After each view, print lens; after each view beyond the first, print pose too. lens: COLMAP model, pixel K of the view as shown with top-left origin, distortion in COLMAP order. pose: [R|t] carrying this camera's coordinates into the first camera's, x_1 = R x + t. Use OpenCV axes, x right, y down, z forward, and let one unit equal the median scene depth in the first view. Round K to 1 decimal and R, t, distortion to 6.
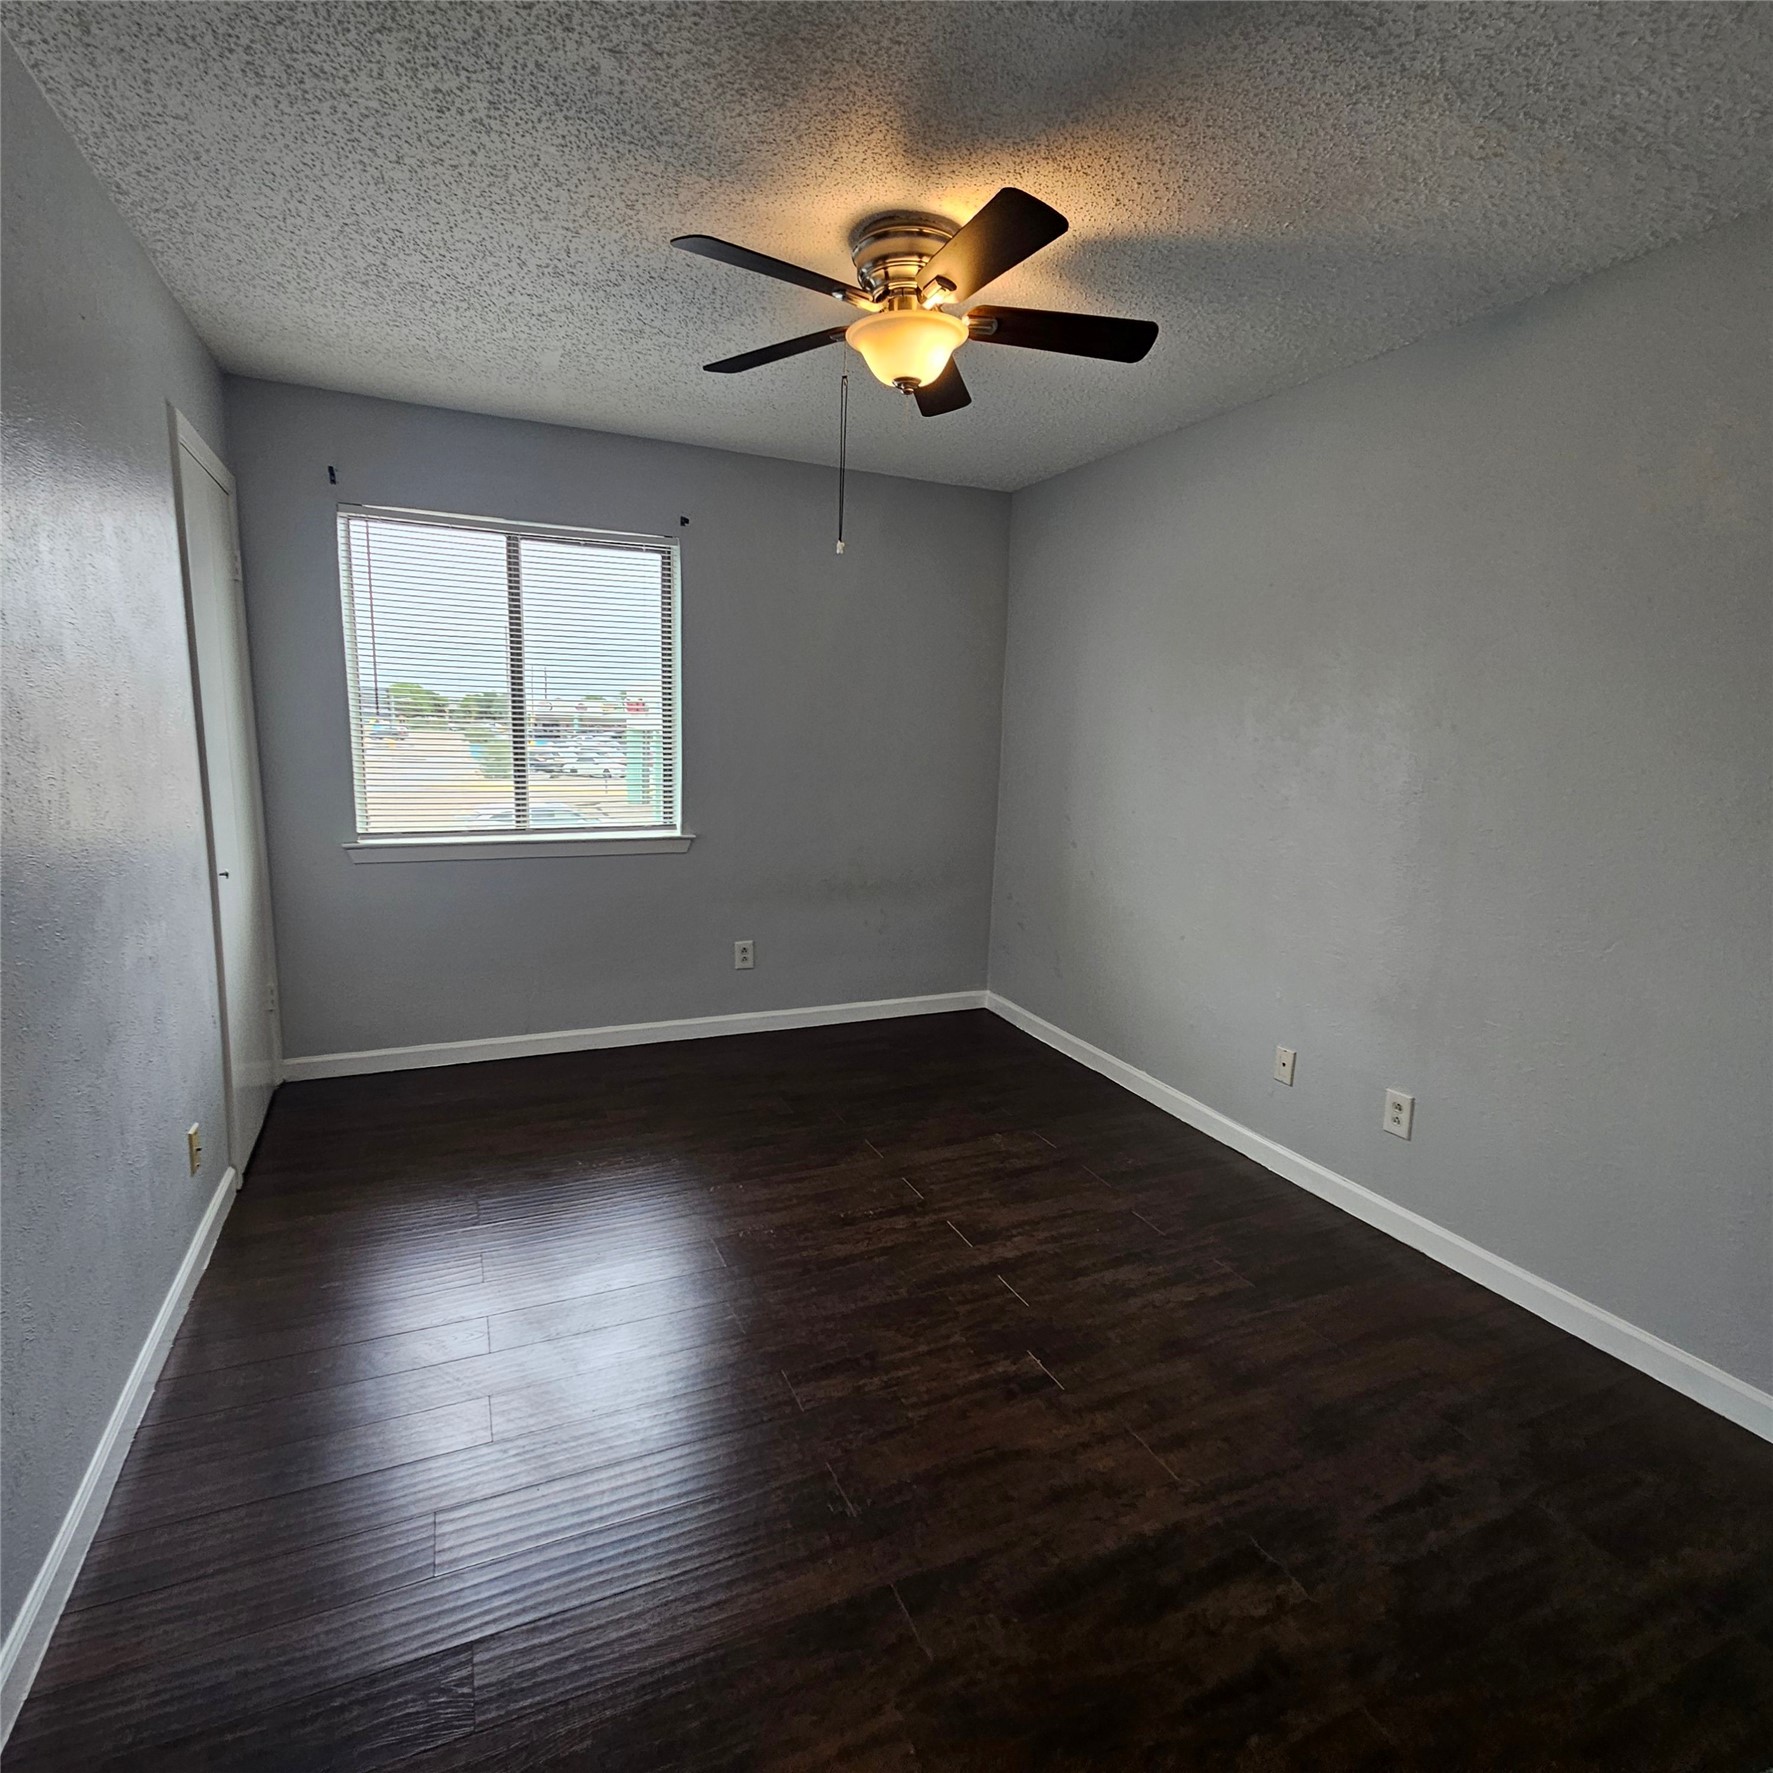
lens RADIAL K [[965.5, 0, 869.0], [0, 965.5, 900.7], [0, 0, 1]] dist [0.002057, -0.000629]
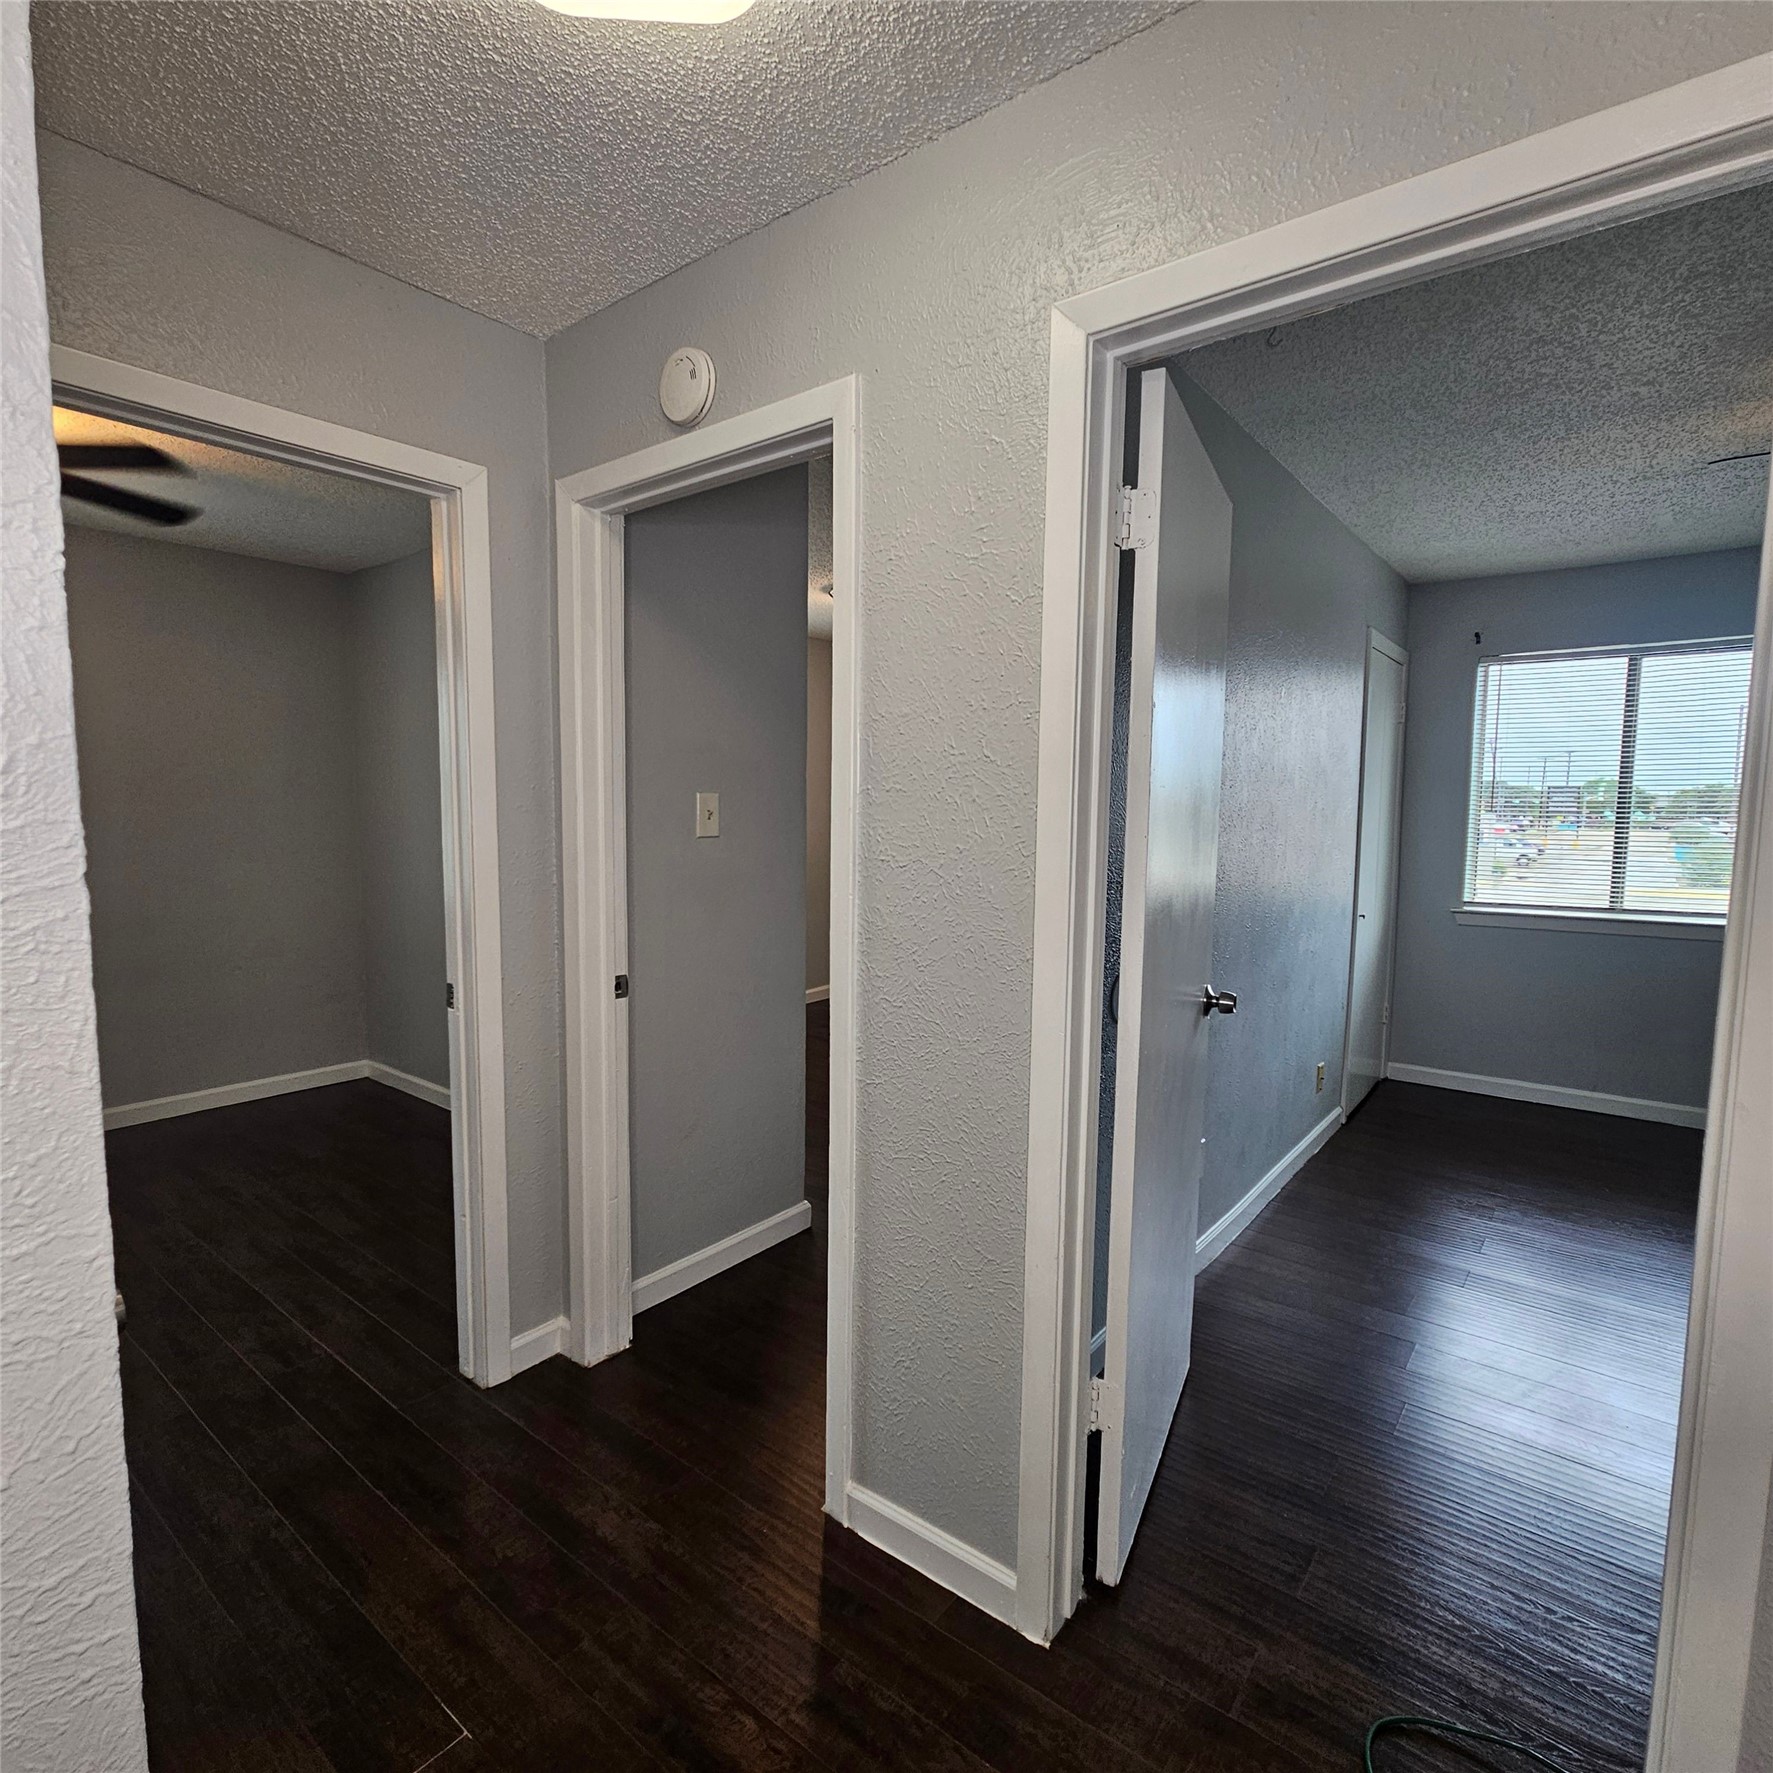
lens RADIAL K [[965.5, 0, 872.5], [0, 965.5, 885.7], [0, 0, 1]] dist [0.002057, -0.000629]
pose [[0.466367, 0.044327, -0.883480, 0.255302], [-0.149216, 0.988374, -0.029177, 0.068183], [0.871915, 0.145437, 0.467559, -0.317011]]
